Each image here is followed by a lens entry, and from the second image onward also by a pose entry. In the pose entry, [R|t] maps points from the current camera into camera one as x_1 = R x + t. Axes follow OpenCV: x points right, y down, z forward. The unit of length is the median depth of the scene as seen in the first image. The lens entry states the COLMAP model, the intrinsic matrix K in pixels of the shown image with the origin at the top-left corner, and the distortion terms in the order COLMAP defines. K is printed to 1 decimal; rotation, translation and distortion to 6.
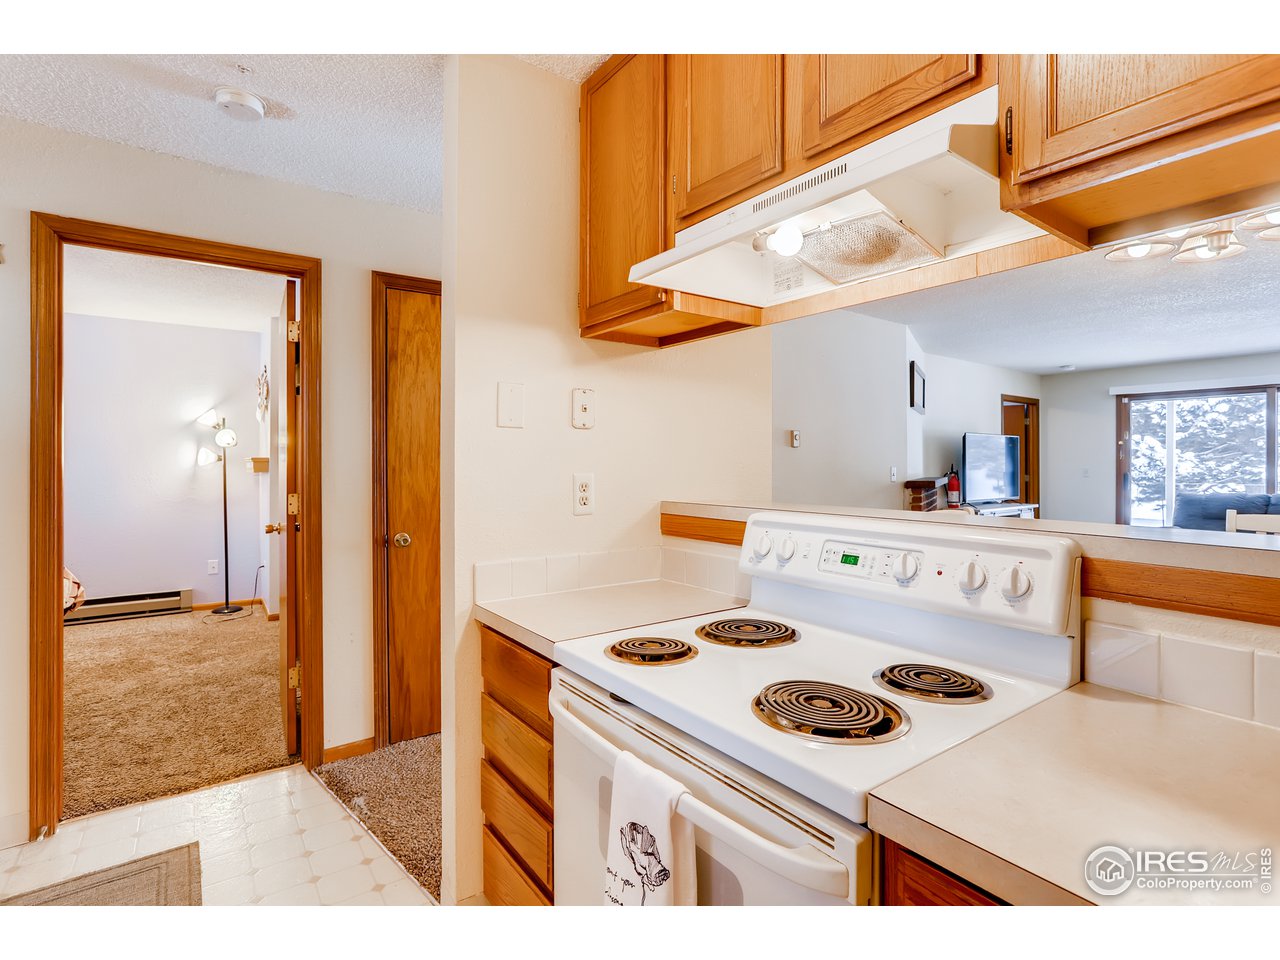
lens RADIAL K [[621.3, 0, 627.1], [0, 621.3, 460.9], [0, 0, 1]] dist [-0.034011, 0.014379]
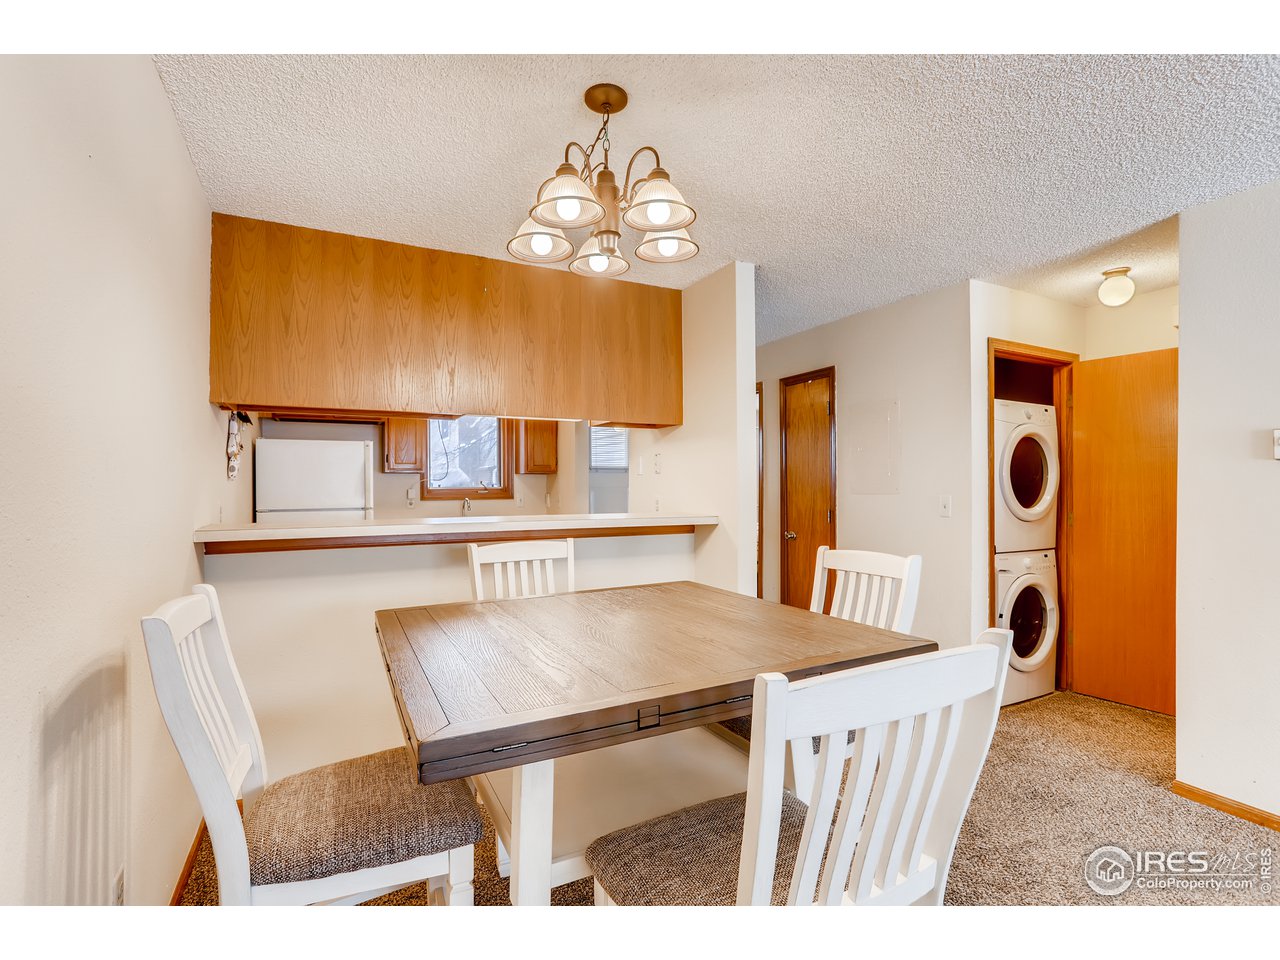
lens RADIAL K [[621.3, 0, 663.4], [0, 621.3, 488.6], [0, 0, 1]] dist [-0.034011, 0.014379]
pose [[-0.106407, -0.000381, -0.994323, 1.971116], [0.006709, 0.999977, -0.001101, 0.001502], [0.994300, -0.006788, -0.106402, 1.236975]]
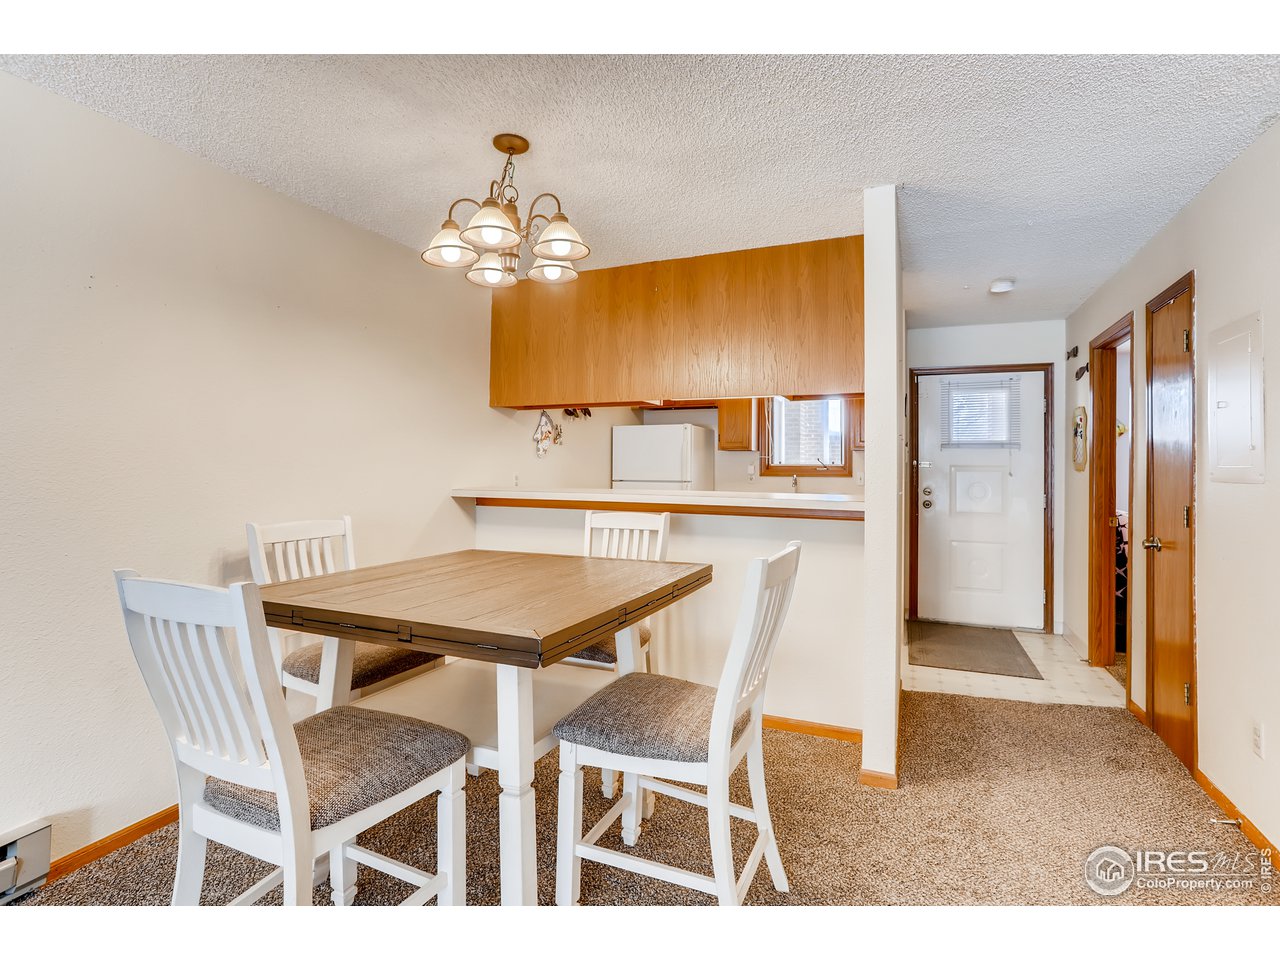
lens RADIAL K [[621.3, 0, 637.1], [0, 621.3, 470.0], [0, 0, 1]] dist [-0.034011, 0.014379]
pose [[-0.857857, -0.003604, -0.513876, 1.401709], [-0.008416, 0.999940, 0.007038, -0.001262], [0.513820, 0.010362, -0.857836, 2.152812]]
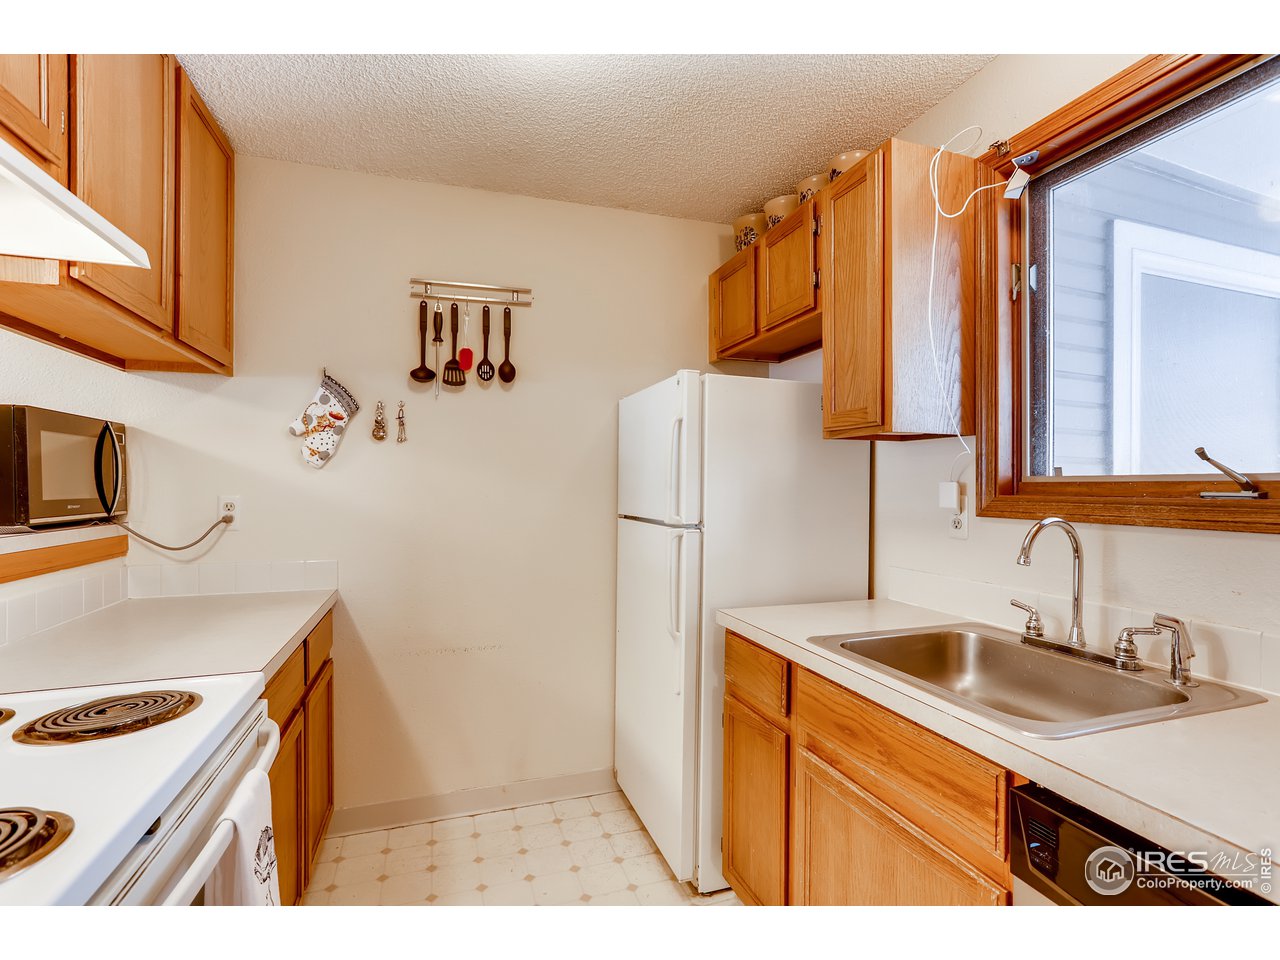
lens RADIAL K [[621.3, 0, 614.8], [0, 621.3, 485.2], [0, 0, 1]] dist [-0.034011, 0.014379]
pose [[-0.958139, -0.002958, 0.286289, -0.379830], [-0.002493, 0.999995, 0.001988, 0.000422], [-0.286294, 0.001192, -0.958141, 0.911106]]
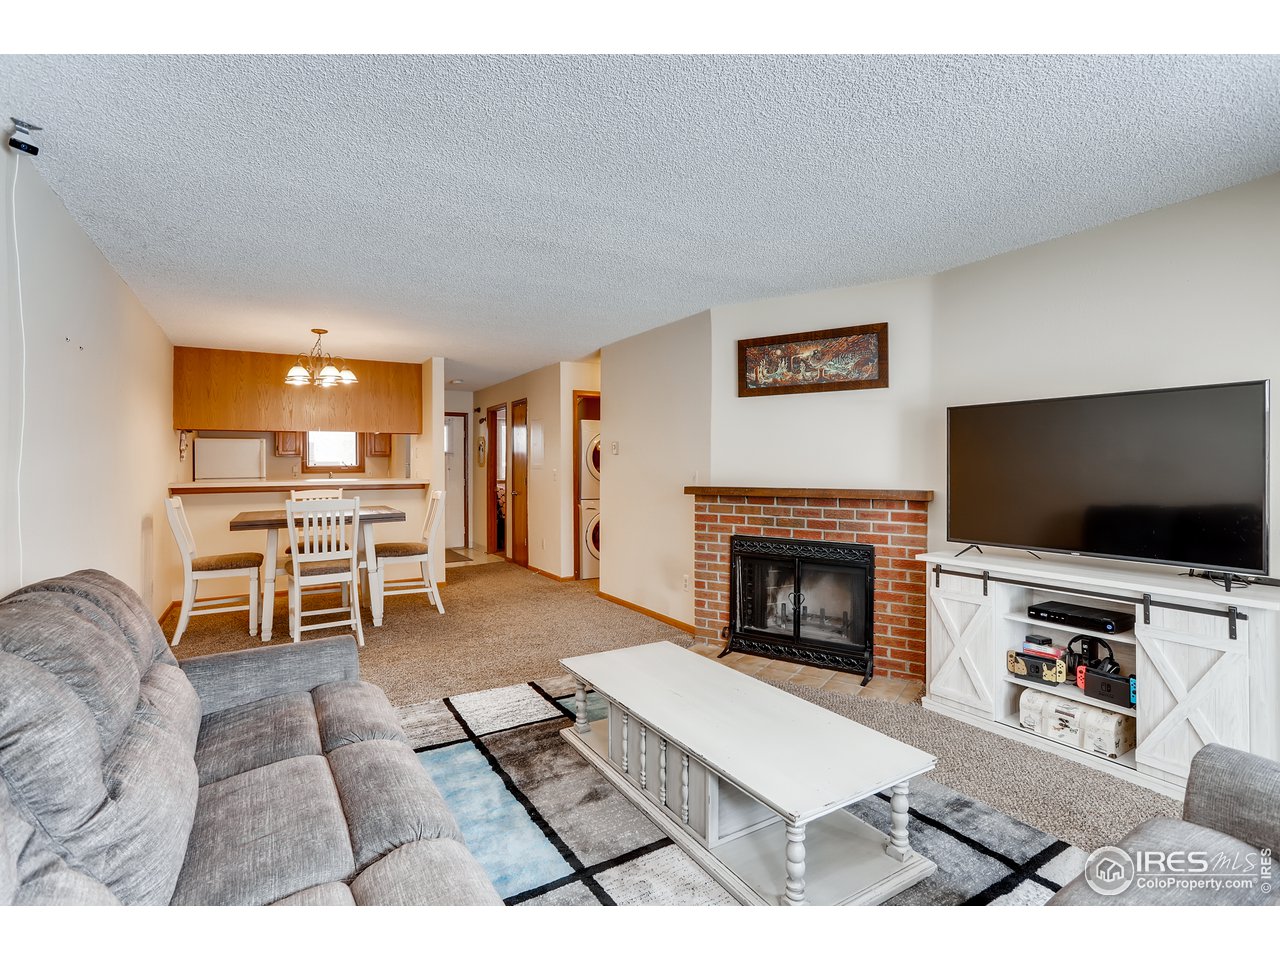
lens RADIAL K [[621.3, 0, 666.3], [0, 621.3, 469.9], [0, 0, 1]] dist [-0.034011, 0.014379]
pose [[-0.038295, 0.005905, -0.999249, 3.711382], [0.004998, 0.999971, 0.005718, 0.006790], [0.999254, -0.004775, -0.038323, 2.694952]]
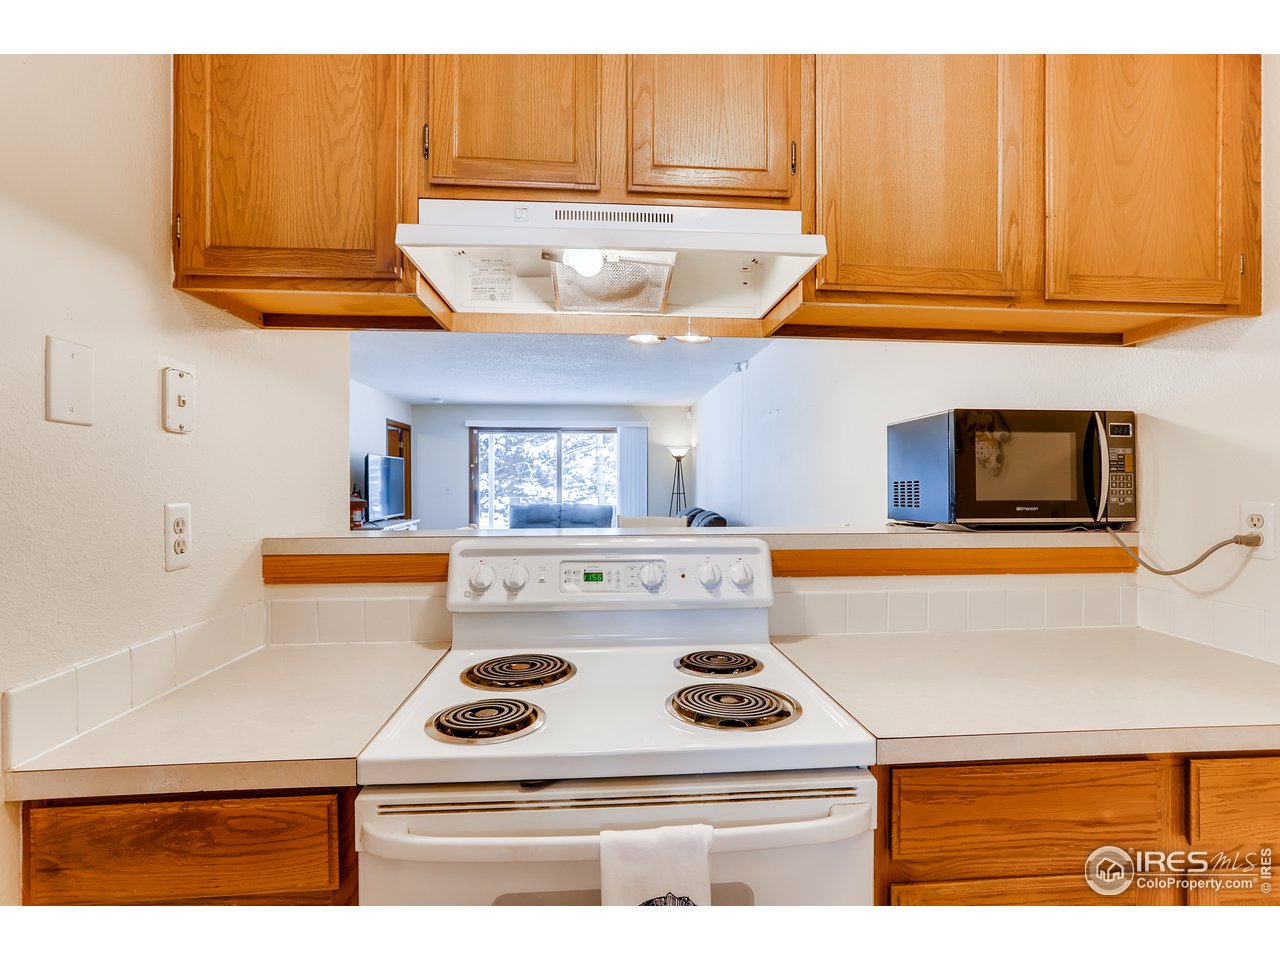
lens RADIAL K [[621.3, 0, 639.8], [0, 621.3, 482.8], [0, 0, 1]] dist [-0.034011, 0.014379]
pose [[0.514976, -0.003969, 0.857195, -0.362676], [0.000292, 0.999990, 0.004454, -0.004004], [-0.857205, -0.002043, 0.514972, 0.276790]]
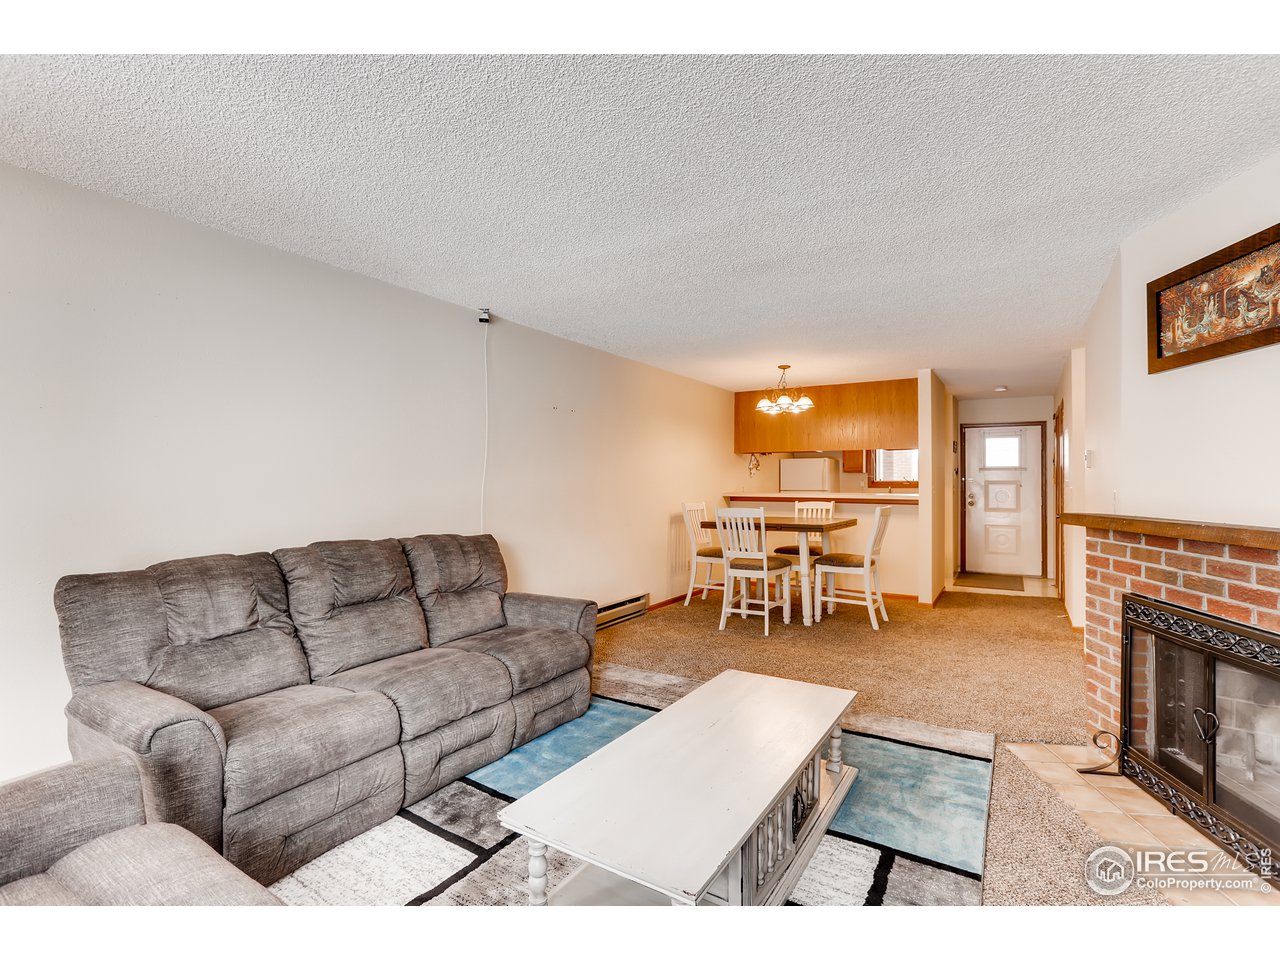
lens RADIAL K [[621.3, 0, 639.2], [0, 621.3, 479.8], [0, 0, 1]] dist [-0.034011, 0.014379]
pose [[-0.919945, -0.006352, -0.391996, 3.011118], [-0.005283, 0.999979, -0.003805, 0.008458], [0.392012, -0.001429, -0.919959, 3.756651]]
